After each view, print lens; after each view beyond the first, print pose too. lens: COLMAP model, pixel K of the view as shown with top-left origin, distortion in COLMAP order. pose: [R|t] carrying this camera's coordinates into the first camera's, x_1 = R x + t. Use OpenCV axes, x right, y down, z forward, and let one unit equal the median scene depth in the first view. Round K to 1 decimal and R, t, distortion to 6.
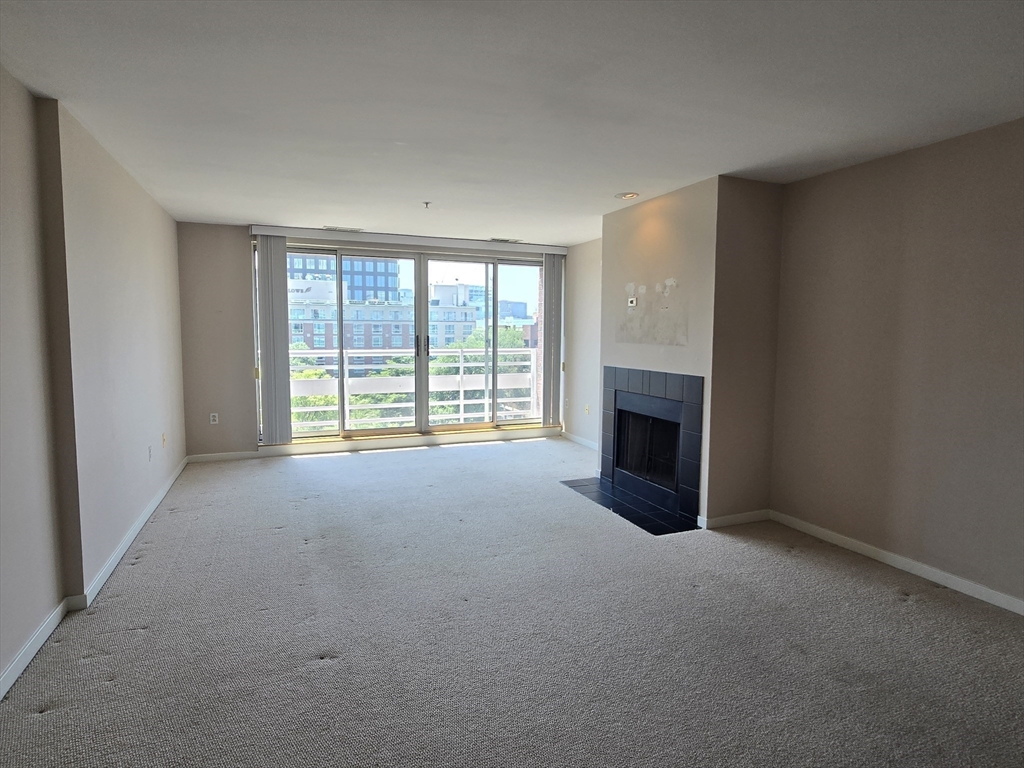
lens RADIAL K [[564.1, 0, 509.8], [0, 564.1, 370.1], [0, 0, 1]] dist [0.002435, -0.000395]
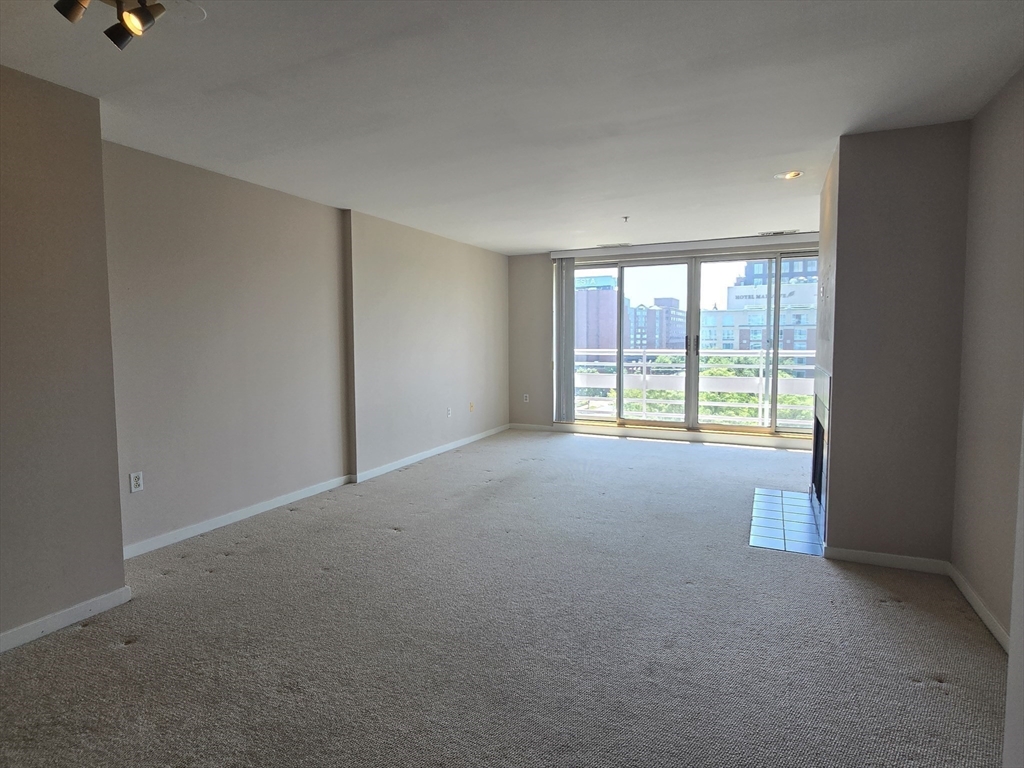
lens RADIAL K [[555.7, 0, 512.3], [0, 555.7, 388.2], [0, 0, 1]] dist [0.000601, -0.000475]
pose [[0.686527, 0.058313, -0.724762, 0.369818], [-0.042528, 0.998293, 0.040037, 0.008200], [0.725859, 0.003336, 0.687835, 0.049035]]
